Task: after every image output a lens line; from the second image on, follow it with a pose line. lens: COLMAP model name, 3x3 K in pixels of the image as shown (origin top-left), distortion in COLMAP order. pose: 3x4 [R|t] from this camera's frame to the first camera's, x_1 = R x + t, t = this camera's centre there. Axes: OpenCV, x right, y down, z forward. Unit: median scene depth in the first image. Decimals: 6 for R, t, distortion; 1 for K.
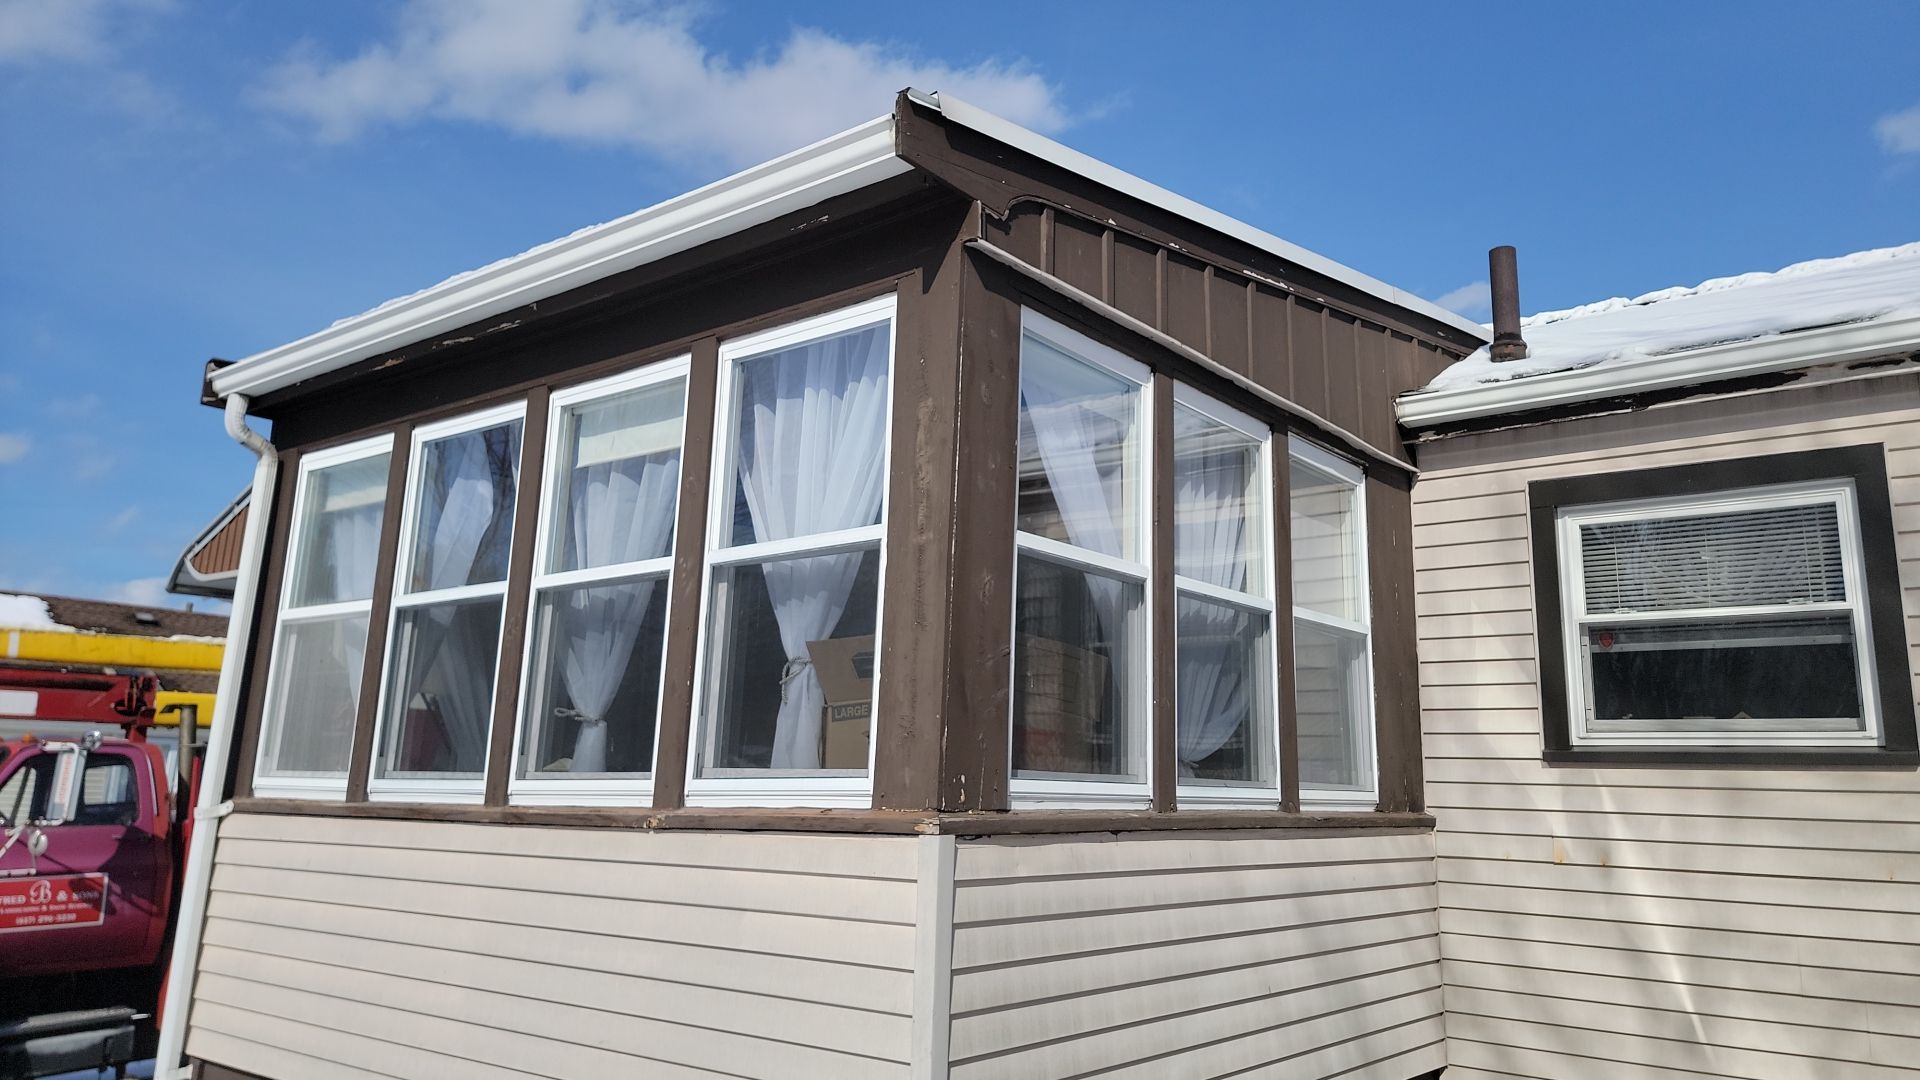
lens RADIAL K [[1321.8, 0, 974.6], [0, 1321.8, 511.9], [0, 0, 1]] dist [0.086568, -0.066294]
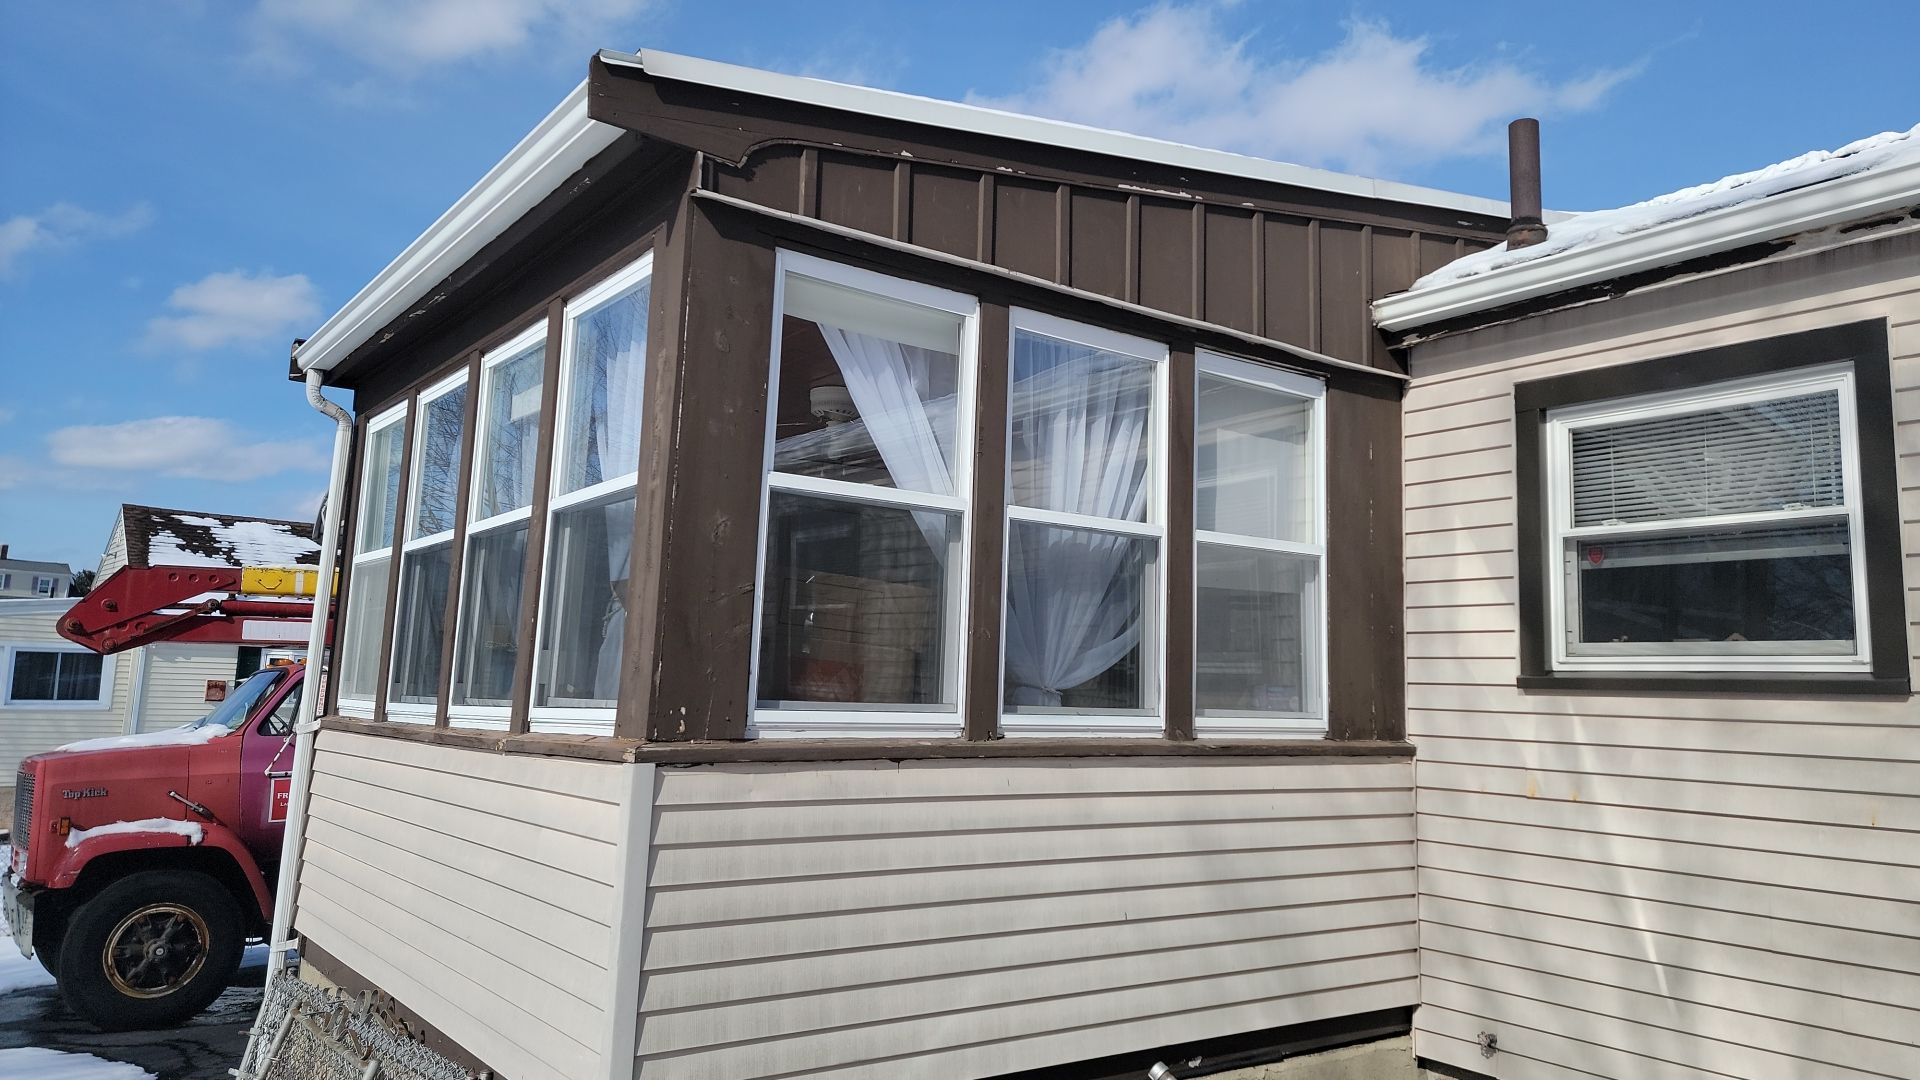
lens RADIAL K [[1321.8, 0, 990.6], [0, 1321.8, 509.9], [0, 0, 1]] dist [0.086568, -0.066294]
pose [[0.967218, -0.031532, -0.251982, 0.333303], [0.046484, 0.997480, 0.053605, -0.002493], [0.249657, -0.063561, 0.966246, 0.030642]]
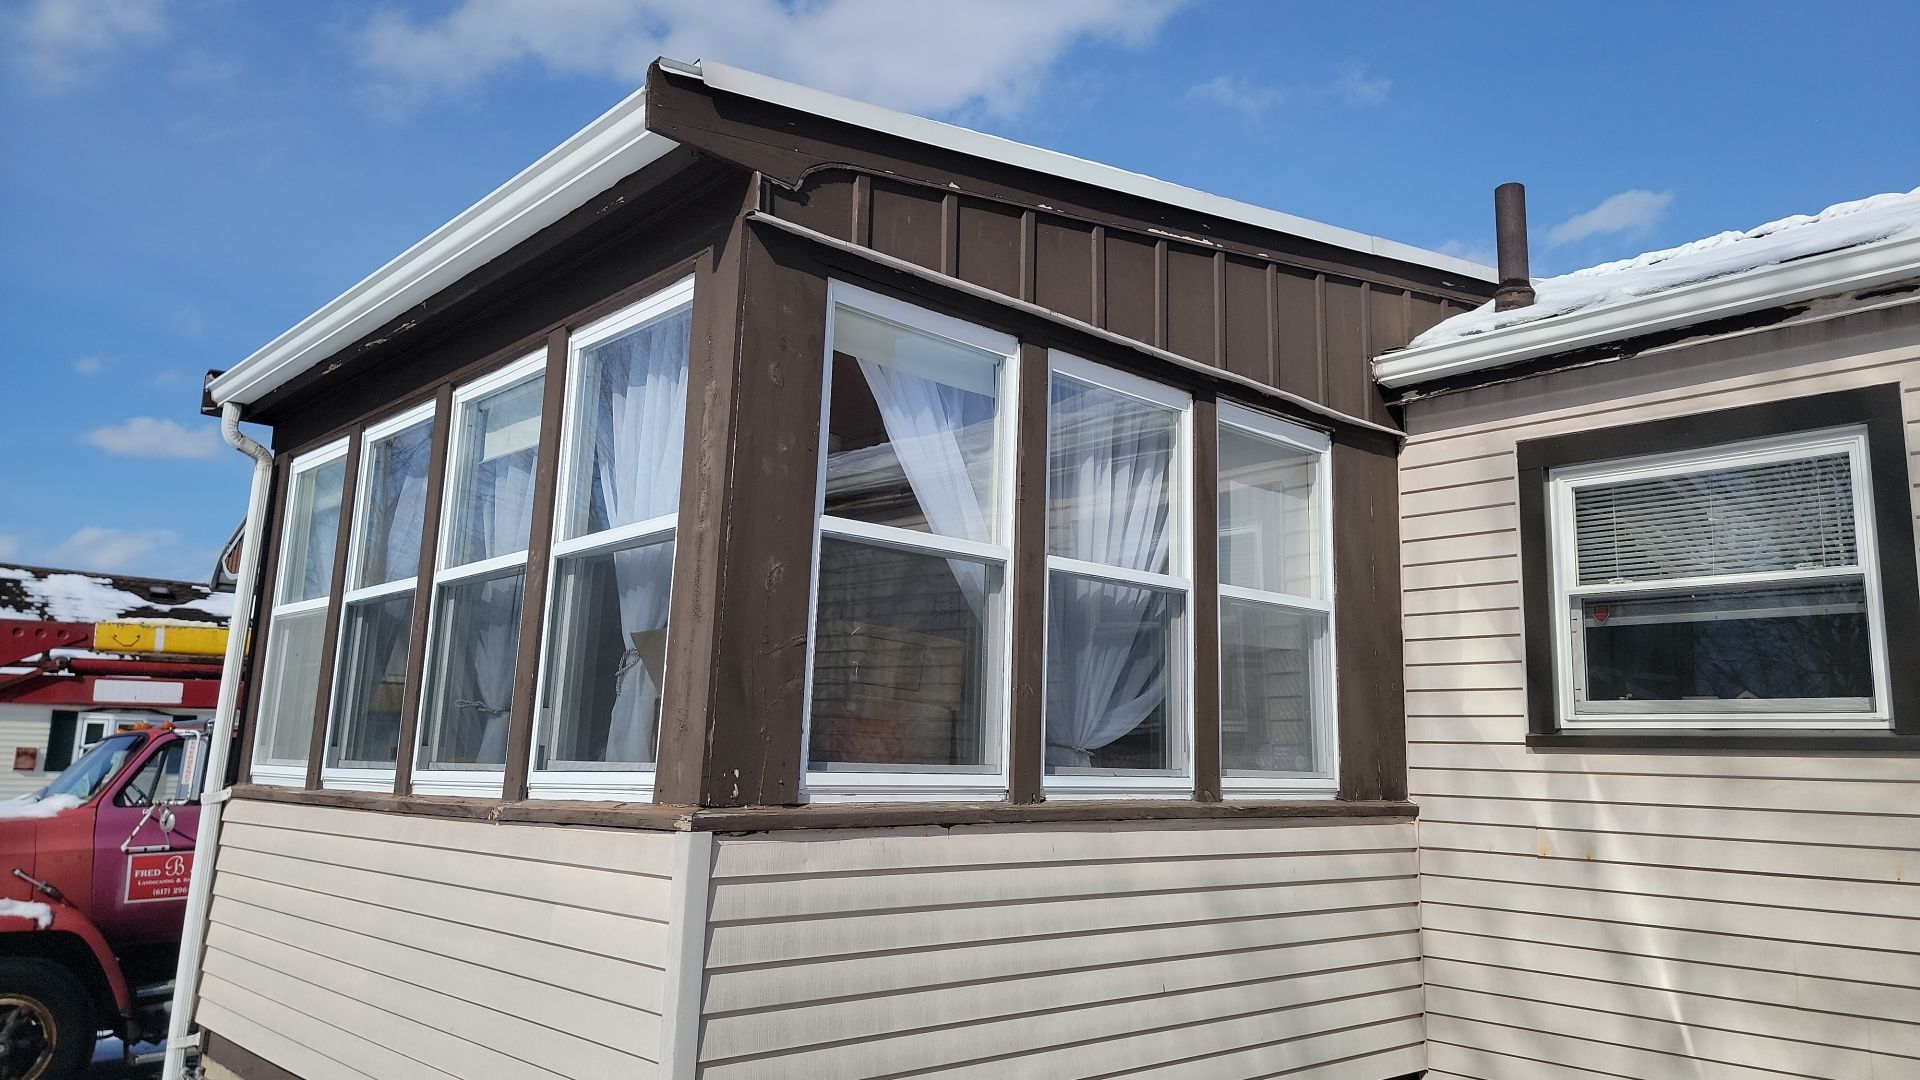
lens RADIAL K [[1321.8, 0, 987.5], [0, 1321.8, 528.3], [0, 0, 1]] dist [0.086568, -0.066294]
pose [[0.988634, -0.026871, -0.147918, 0.213903], [0.030997, 0.999190, 0.025655, 0.002182], [0.147109, -0.029948, 0.988667, 0.047067]]
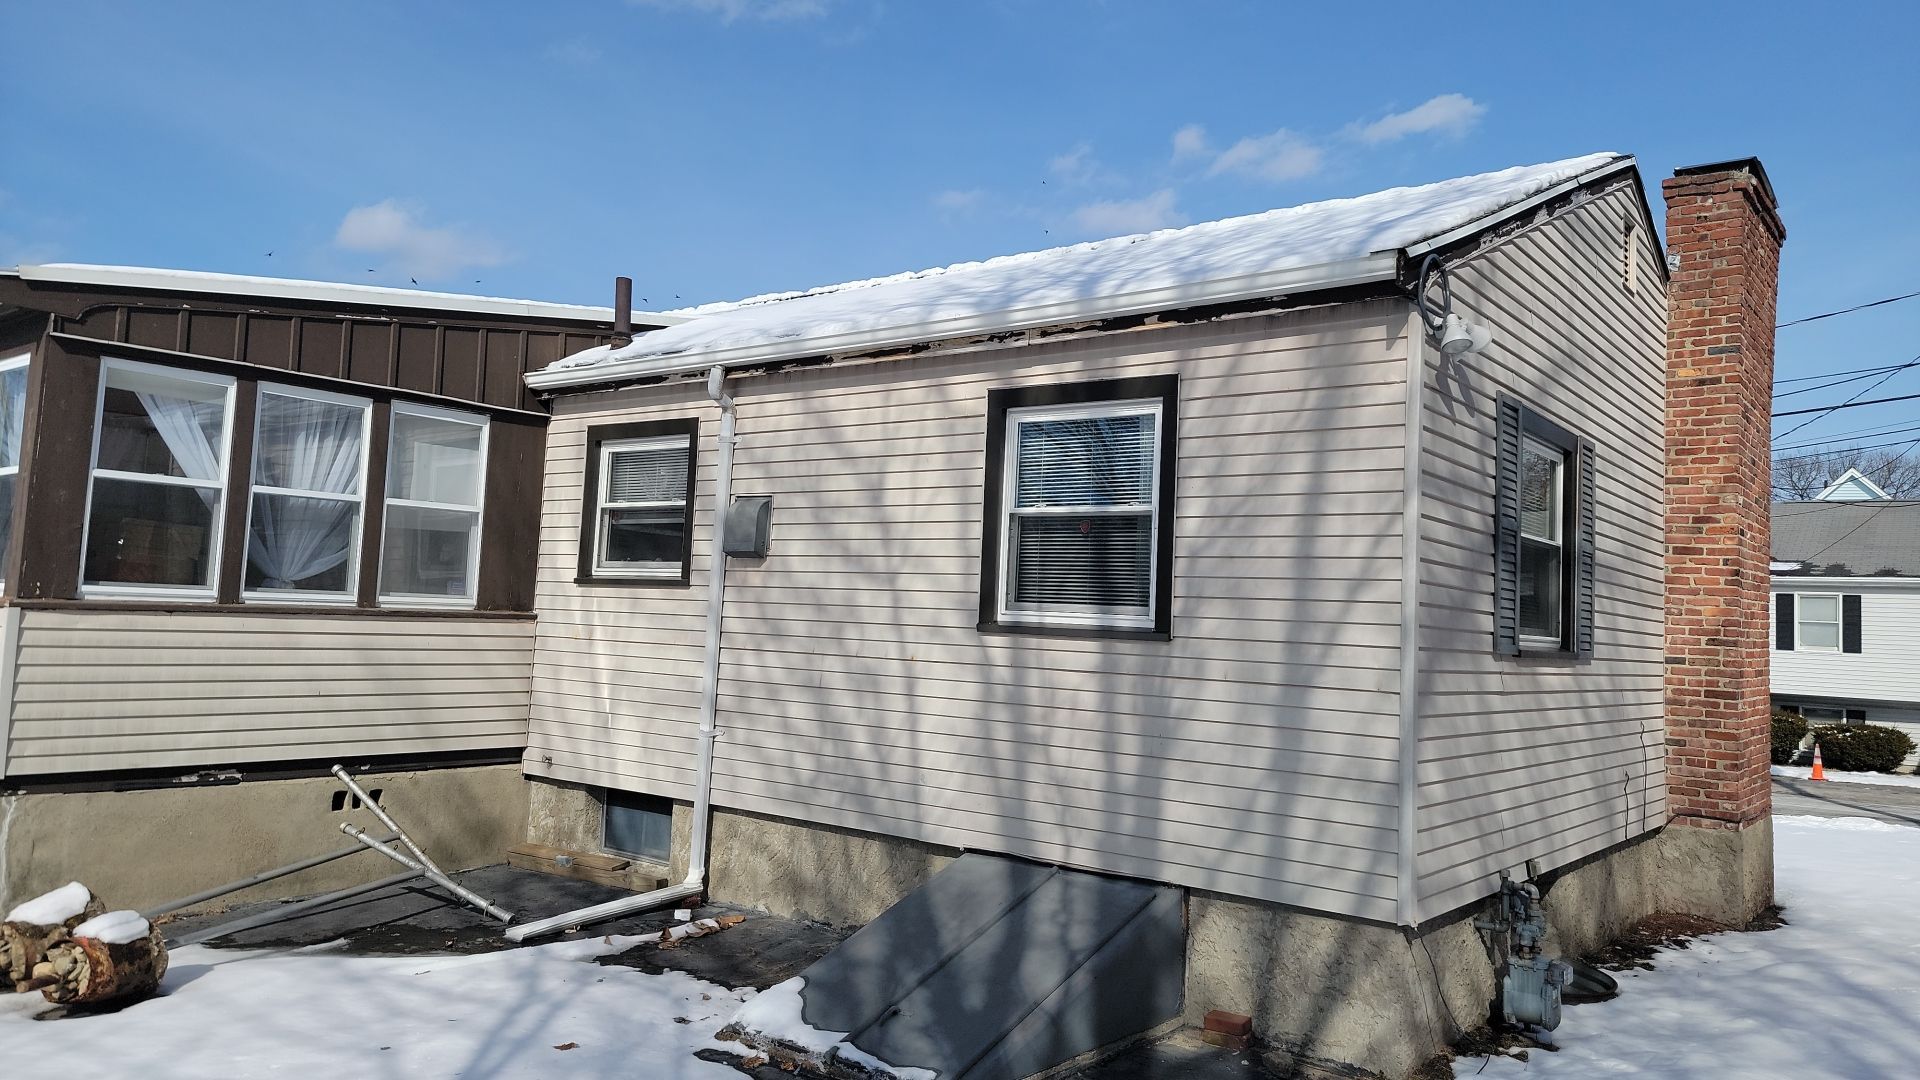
lens RADIAL K [[1321.8, 0, 976.1], [0, 1321.8, 519.5], [0, 0, 1]] dist [0.086568, -0.066294]
pose [[0.999821, 0.018291, -0.004935, 1.046276], [-0.017496, 0.991388, 0.129781, -0.152208], [0.007267, -0.129672, 0.991530, -0.818149]]
